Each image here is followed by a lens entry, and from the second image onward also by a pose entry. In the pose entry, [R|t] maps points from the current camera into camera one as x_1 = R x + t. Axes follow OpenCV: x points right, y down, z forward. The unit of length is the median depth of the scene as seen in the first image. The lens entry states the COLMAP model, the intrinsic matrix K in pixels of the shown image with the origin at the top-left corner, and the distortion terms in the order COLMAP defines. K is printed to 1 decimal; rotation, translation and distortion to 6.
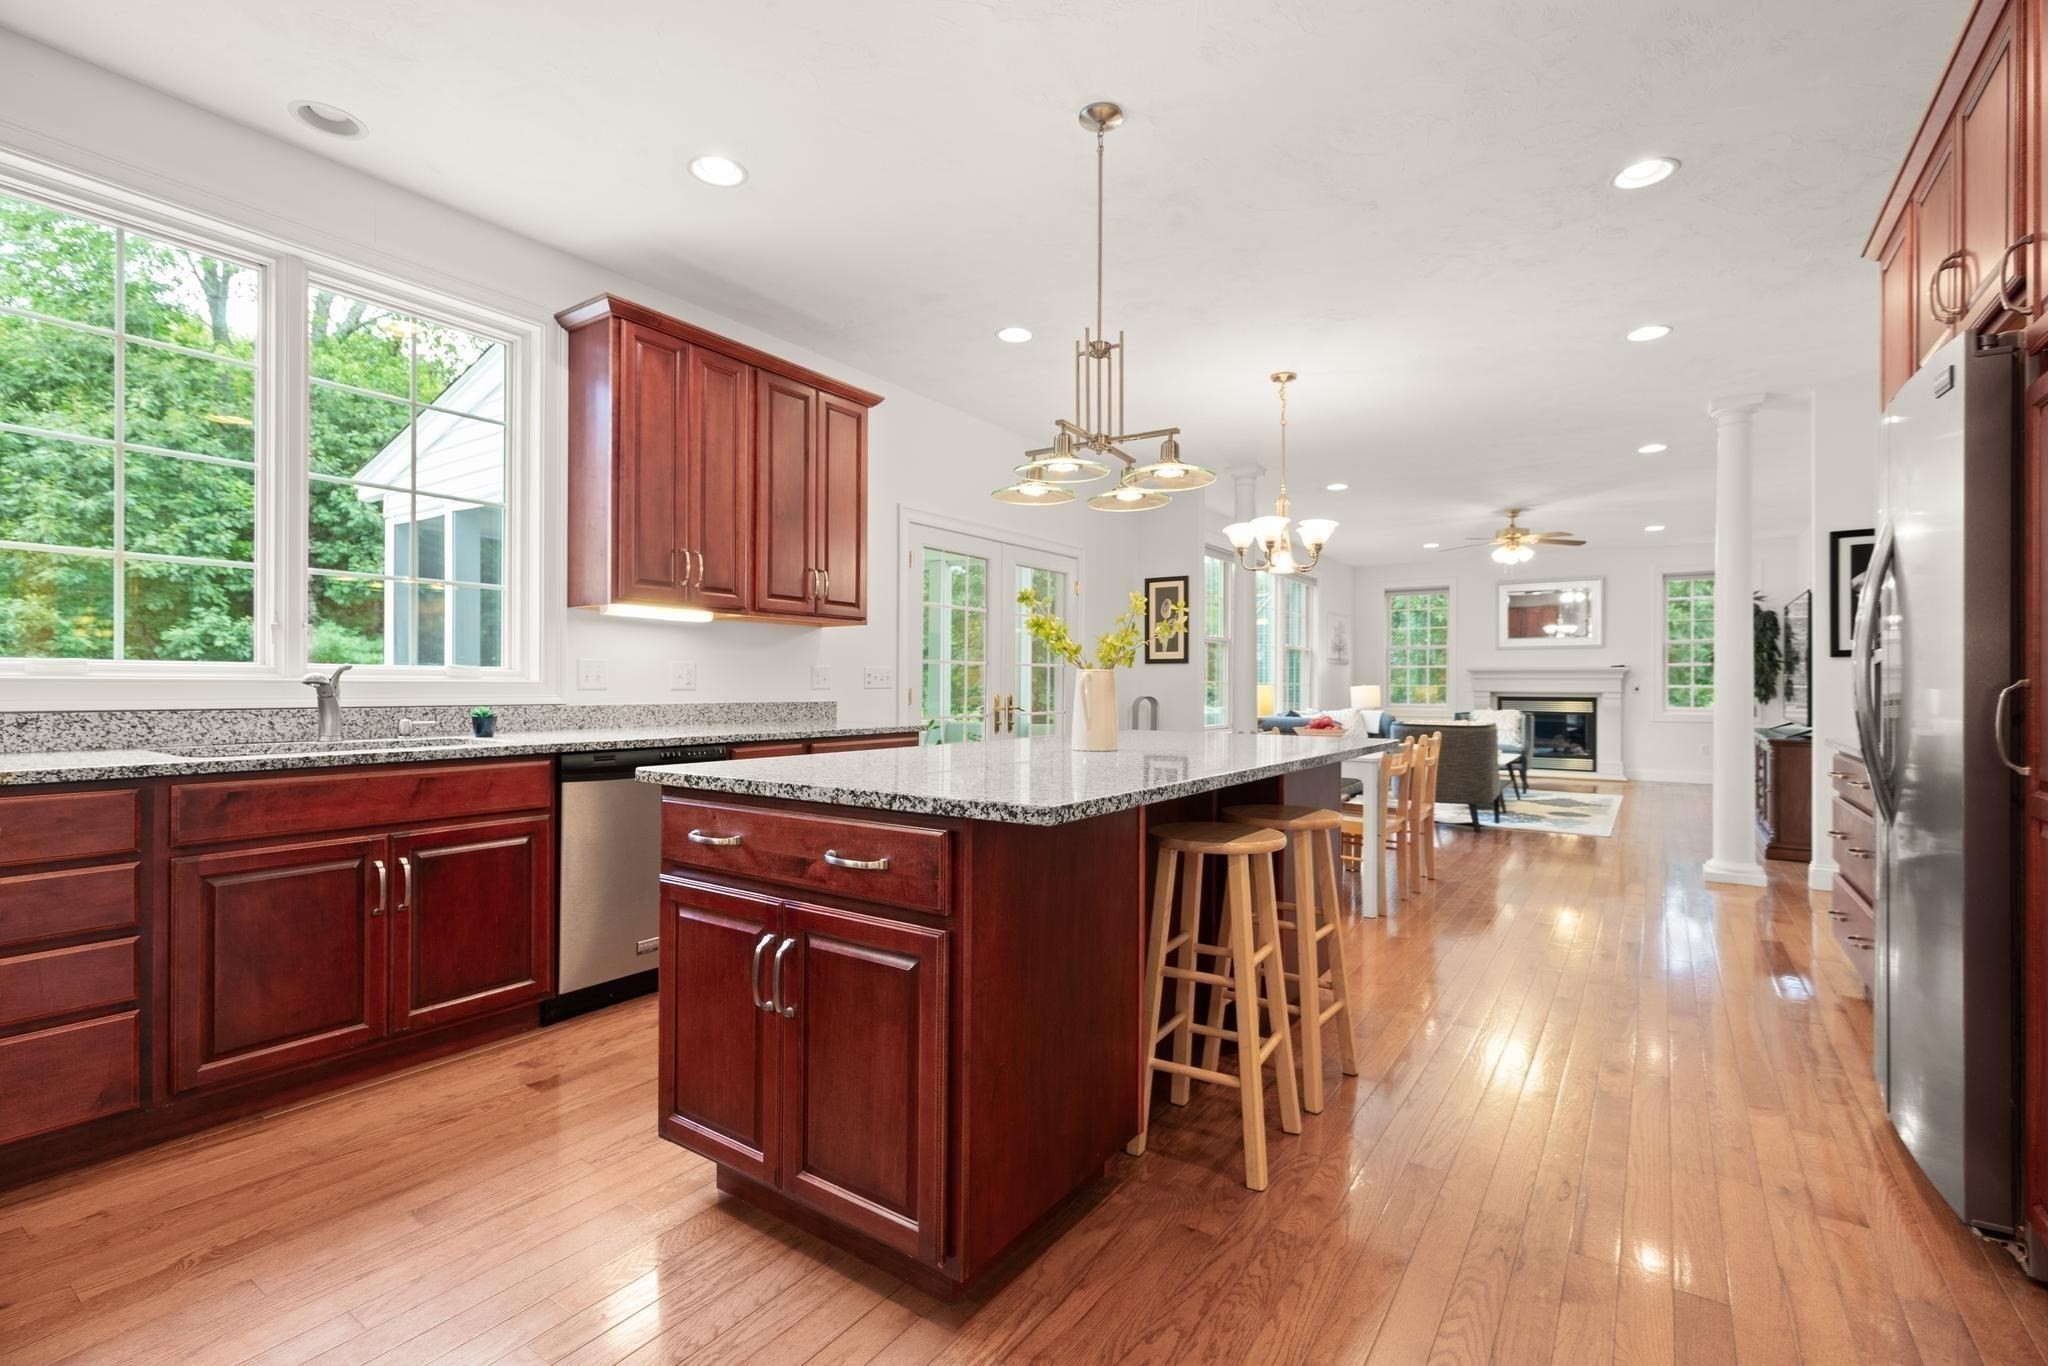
lens RADIAL K [[940.0, 0, 1022.6], [0, 940.0, 684.2], [0, 0, 1]] dist [-0.000194, -0.000002]
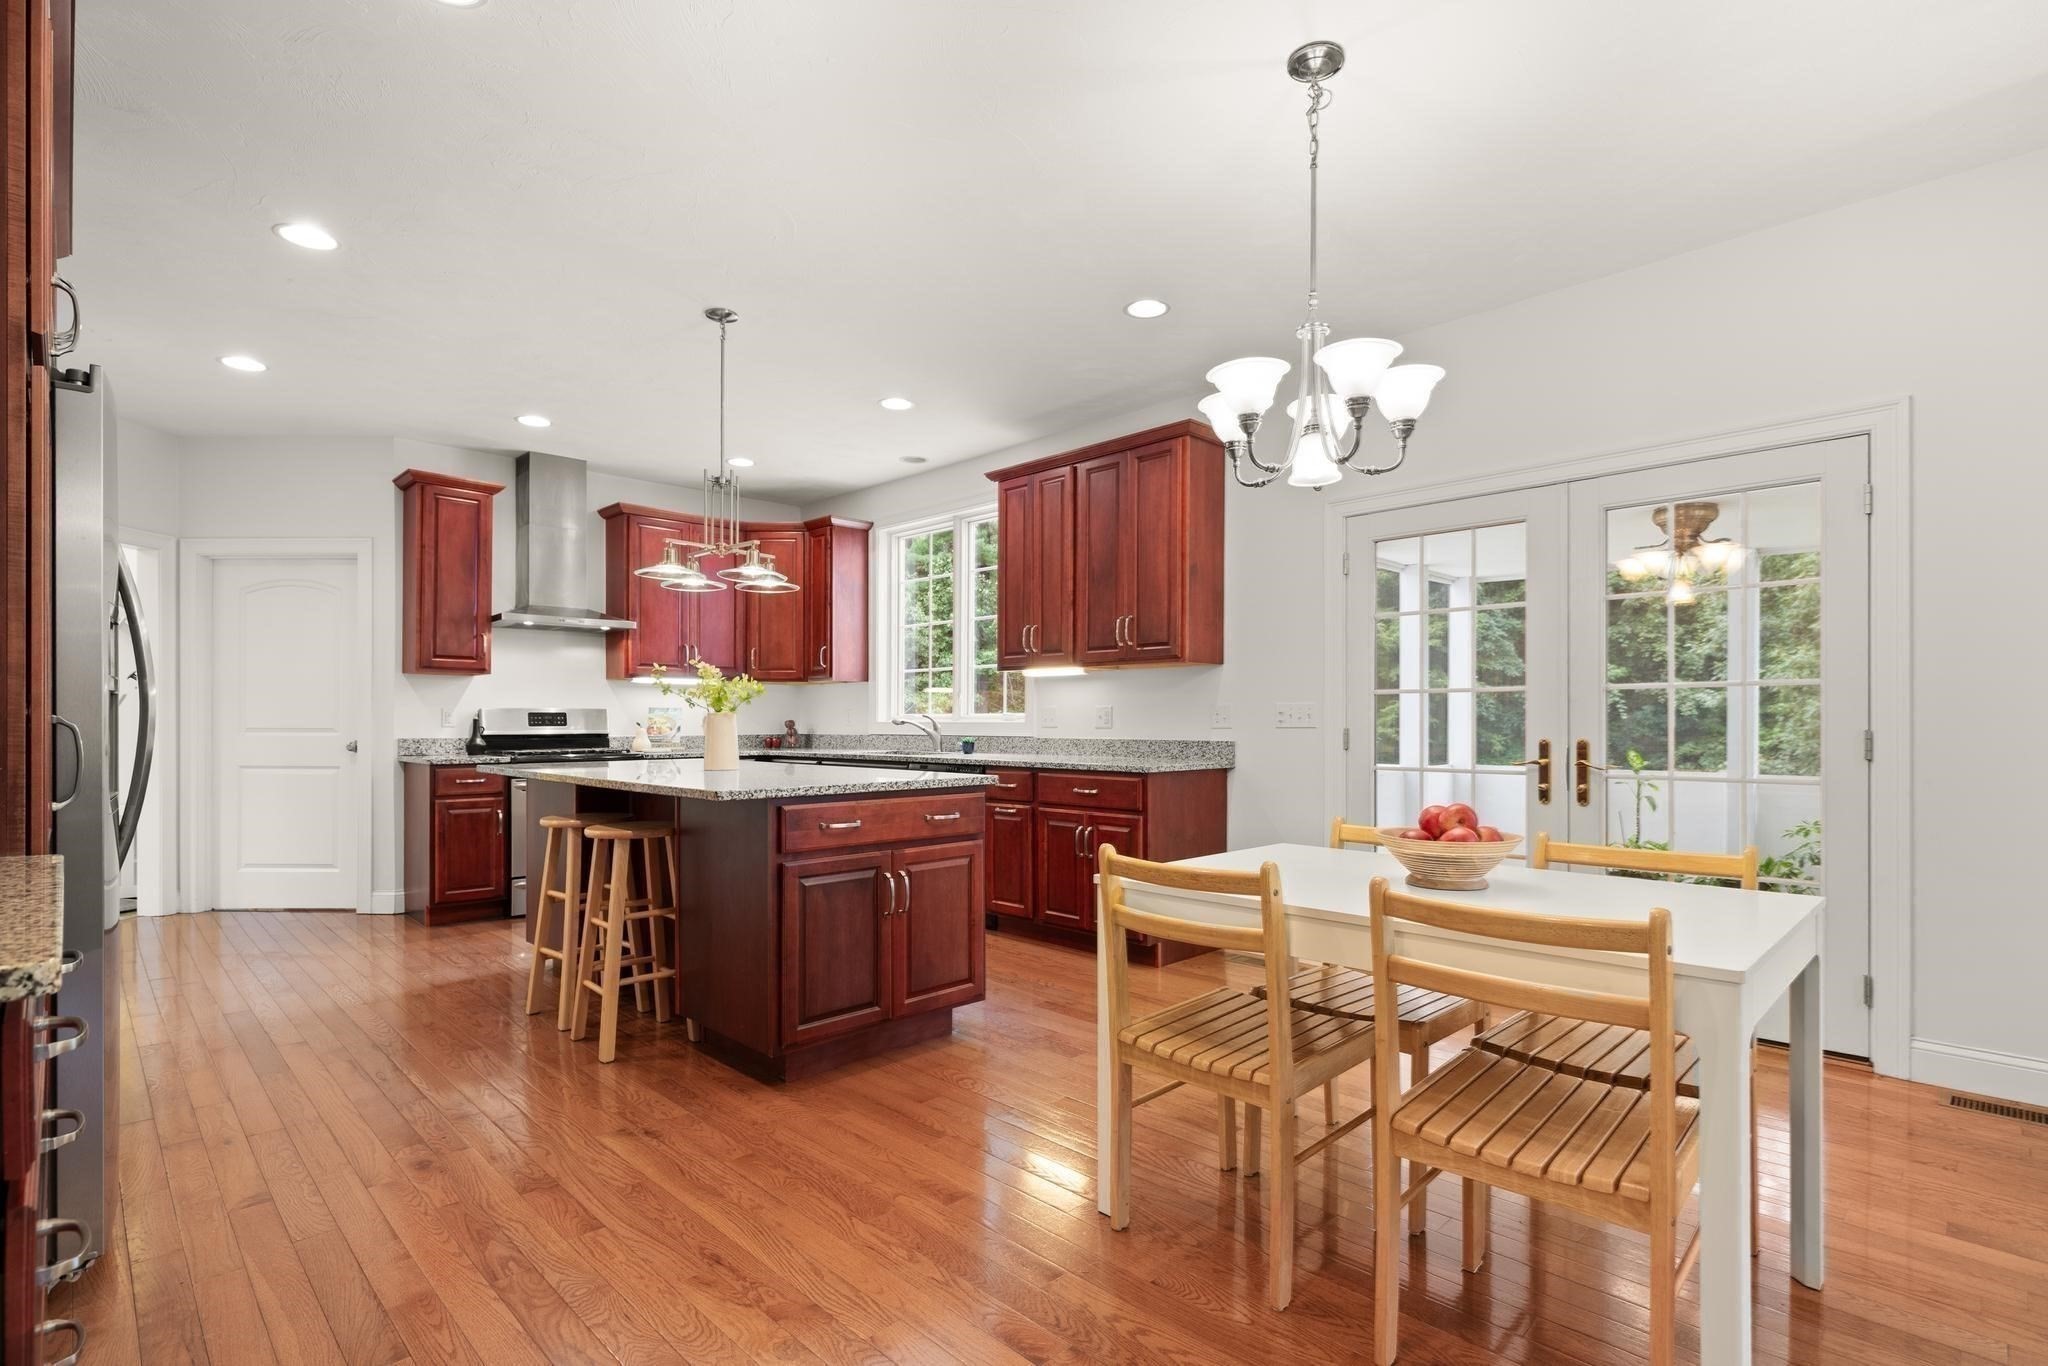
lens RADIAL K [[937.1, 0, 1026.3], [0, 937.1, 722.0], [0, 0, 1]] dist [-0.000489, -0.000008]
pose [[-0.164078, -0.003279, -0.986442, 0.953027], [0.000606, 0.999994, -0.003425, 0.002226], [0.986447, -0.001160, -0.164075, 1.157623]]
